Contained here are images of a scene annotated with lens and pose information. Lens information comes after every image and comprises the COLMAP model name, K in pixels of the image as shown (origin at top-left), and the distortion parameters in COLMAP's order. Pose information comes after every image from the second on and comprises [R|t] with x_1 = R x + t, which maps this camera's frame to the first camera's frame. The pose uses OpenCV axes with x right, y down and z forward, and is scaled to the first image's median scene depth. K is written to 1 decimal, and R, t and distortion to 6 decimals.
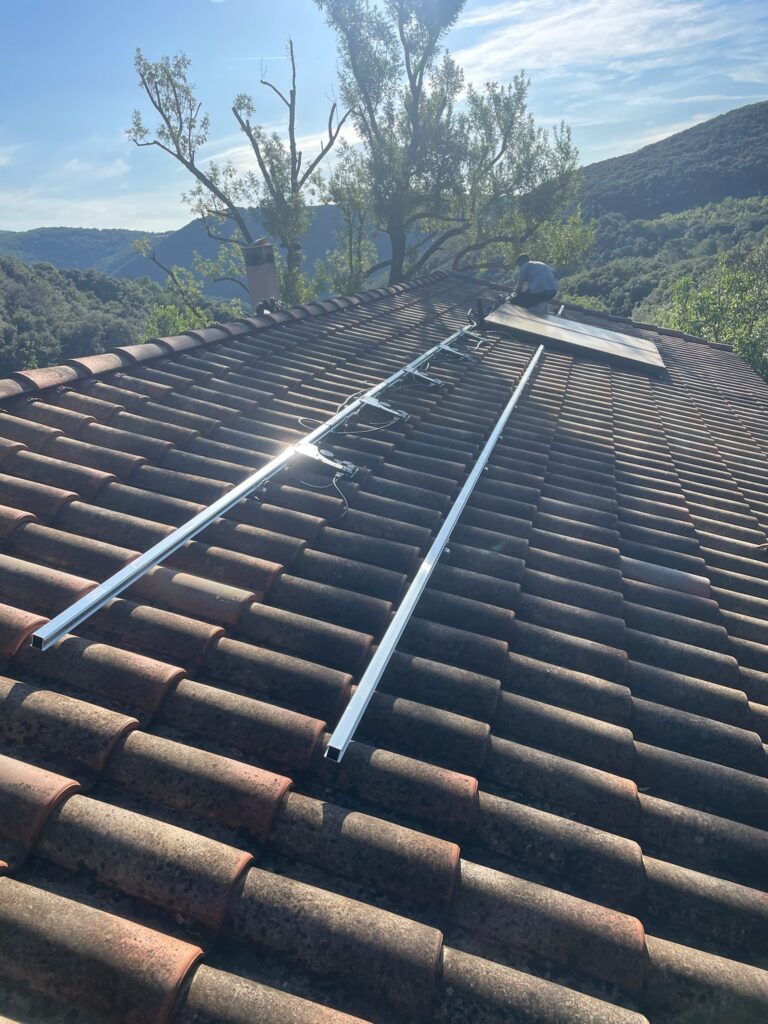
lens RADIAL K [[755.2, 0, 401.2], [0, 755.2, 501.6], [0, 0, 1]] dist [0.057574, -0.048146]
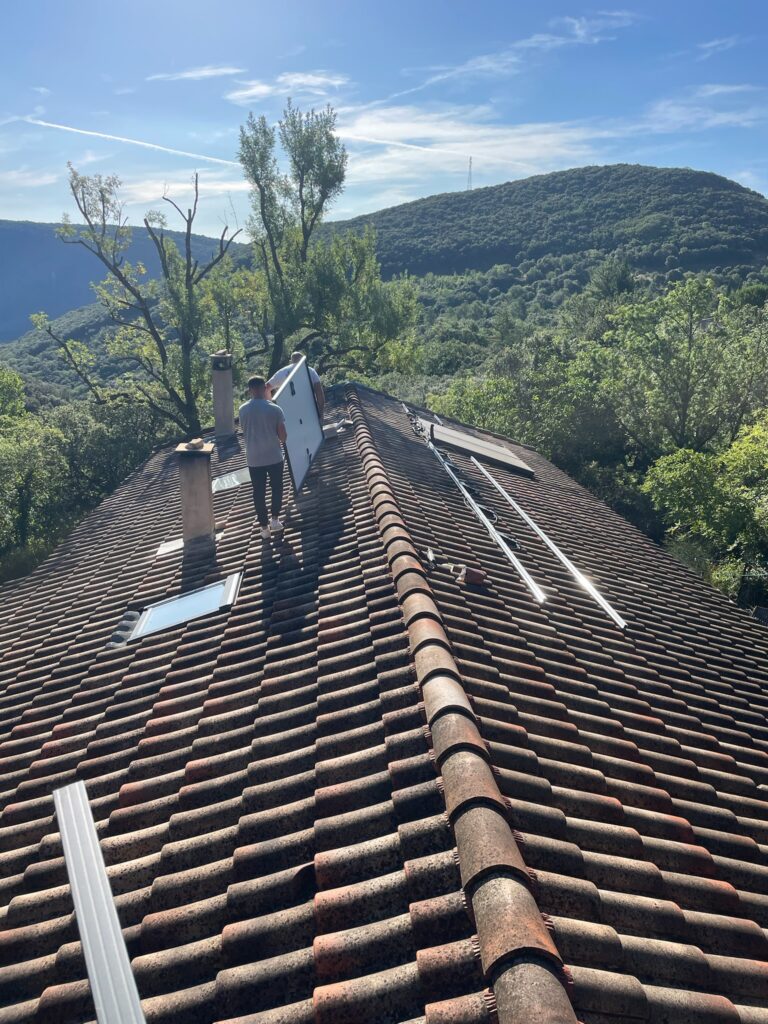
lens RADIAL K [[755.2, 0, 391.6], [0, 755.2, 515.4], [0, 0, 1]] dist [0.057574, -0.048146]
pose [[0.938631, 0.015369, 0.344581, -0.258846], [-0.000746, 0.999095, -0.042529, -0.003725], [-0.344923, 0.039662, 0.937793, -0.225996]]
